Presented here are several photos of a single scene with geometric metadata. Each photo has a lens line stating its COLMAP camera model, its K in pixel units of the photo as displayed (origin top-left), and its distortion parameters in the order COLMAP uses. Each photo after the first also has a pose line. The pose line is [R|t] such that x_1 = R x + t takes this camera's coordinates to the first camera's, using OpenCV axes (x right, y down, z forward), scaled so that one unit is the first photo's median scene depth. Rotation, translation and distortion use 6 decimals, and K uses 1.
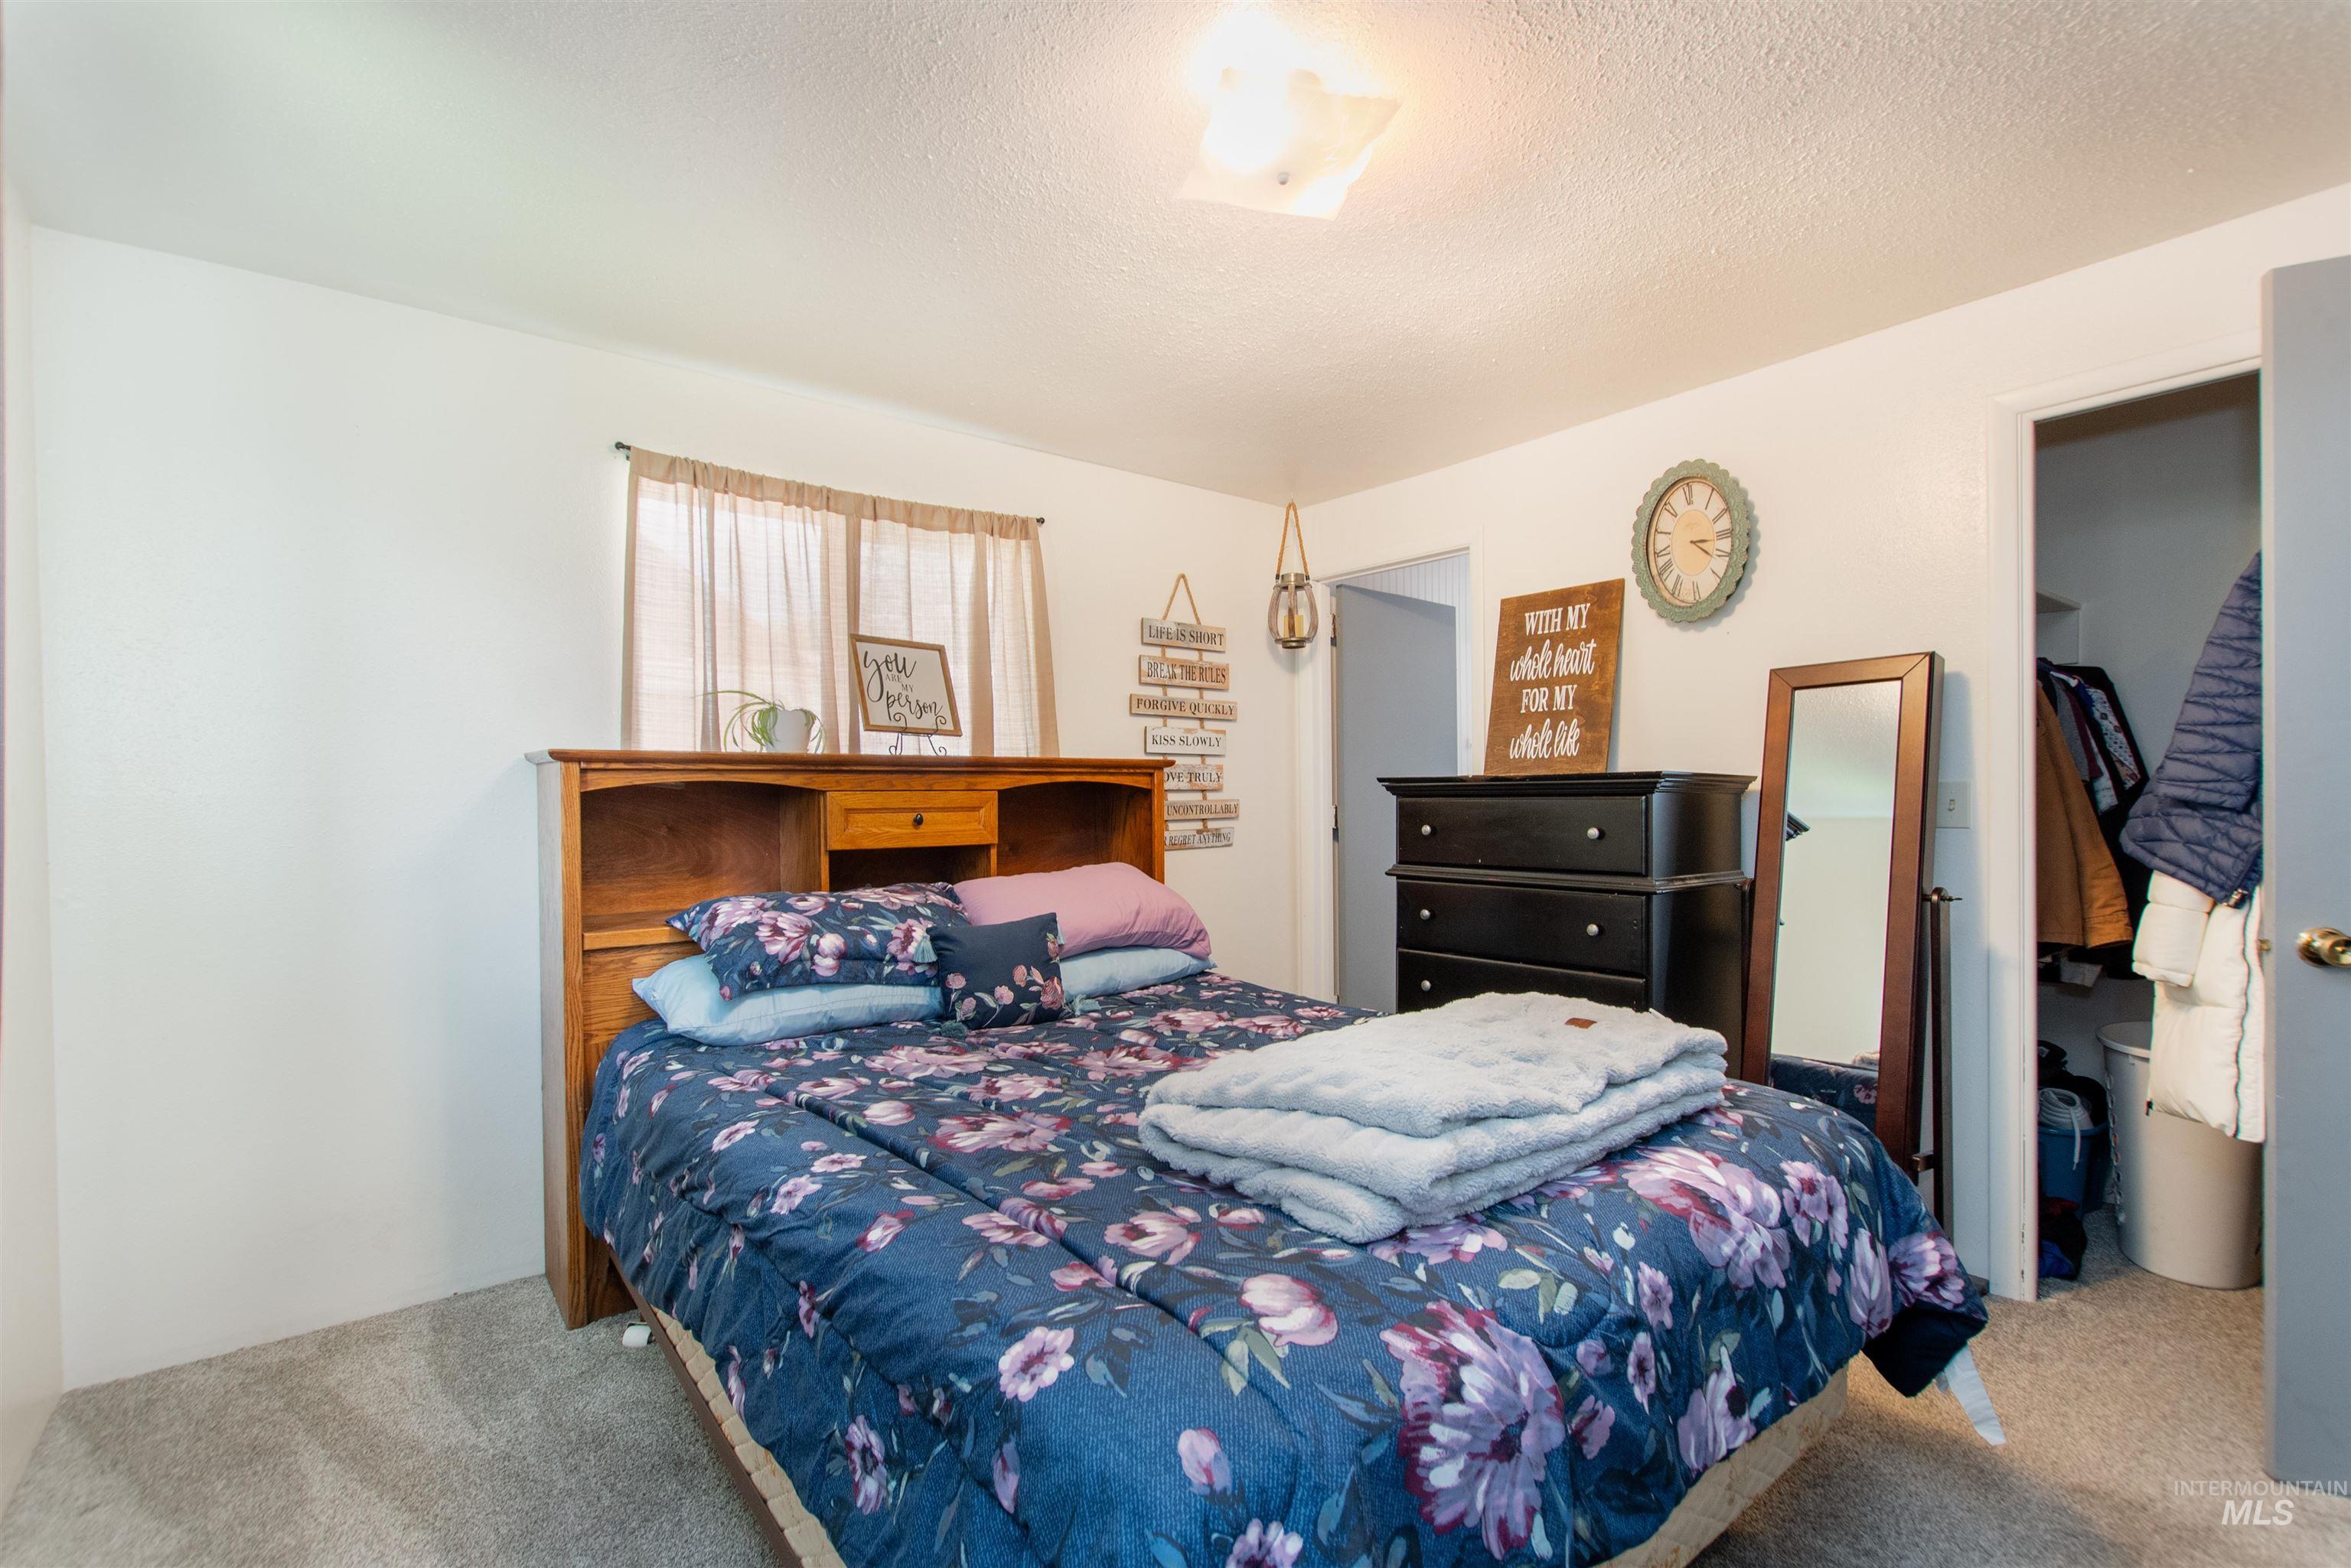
lens RADIAL K [[1029.3, 0, 1174.6], [0, 1029.3, 794.5], [0, 0, 1]] dist [0.008551, 0.000053]
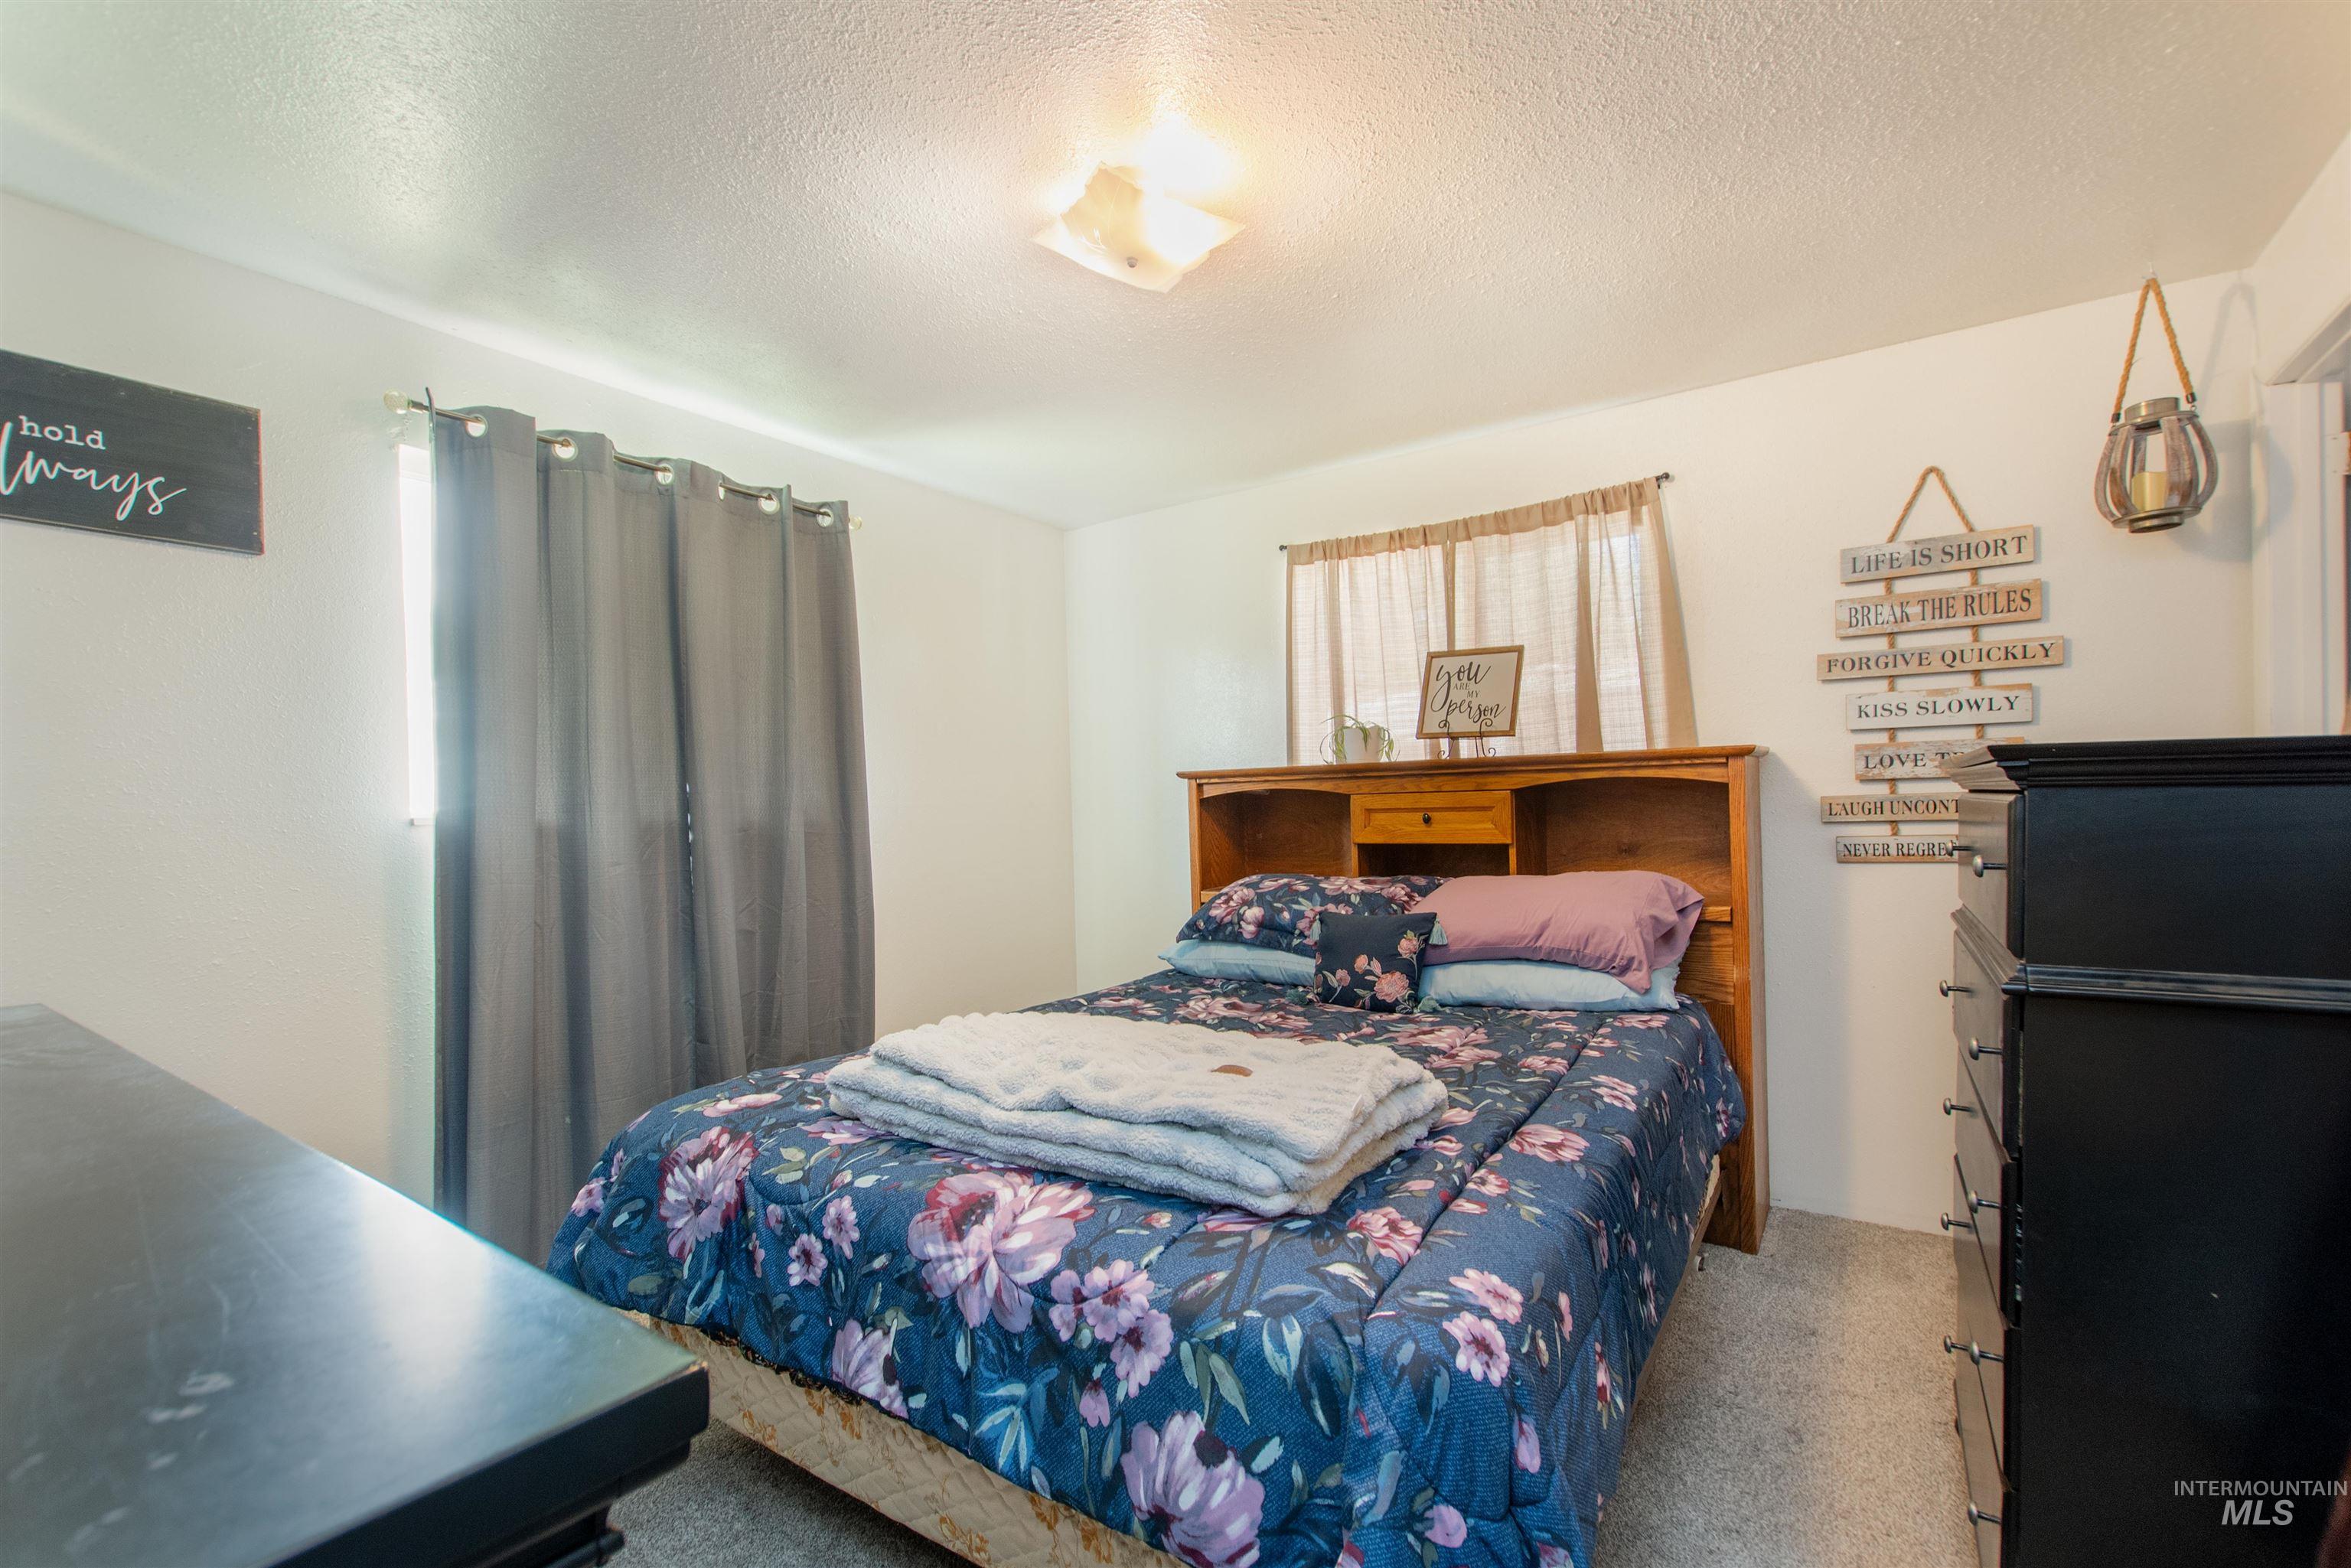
lens RADIAL K [[1036.8, 0, 1189.2], [0, 1036.8, 808.2], [0, 0, 1]] dist [-0.000361, 0.000048]
pose [[0.313746, 0.004520, -0.949496, 0.757307], [0.024259, 0.999624, 0.012775, -0.007473], [0.949197, -0.027042, 0.313518, 0.436604]]
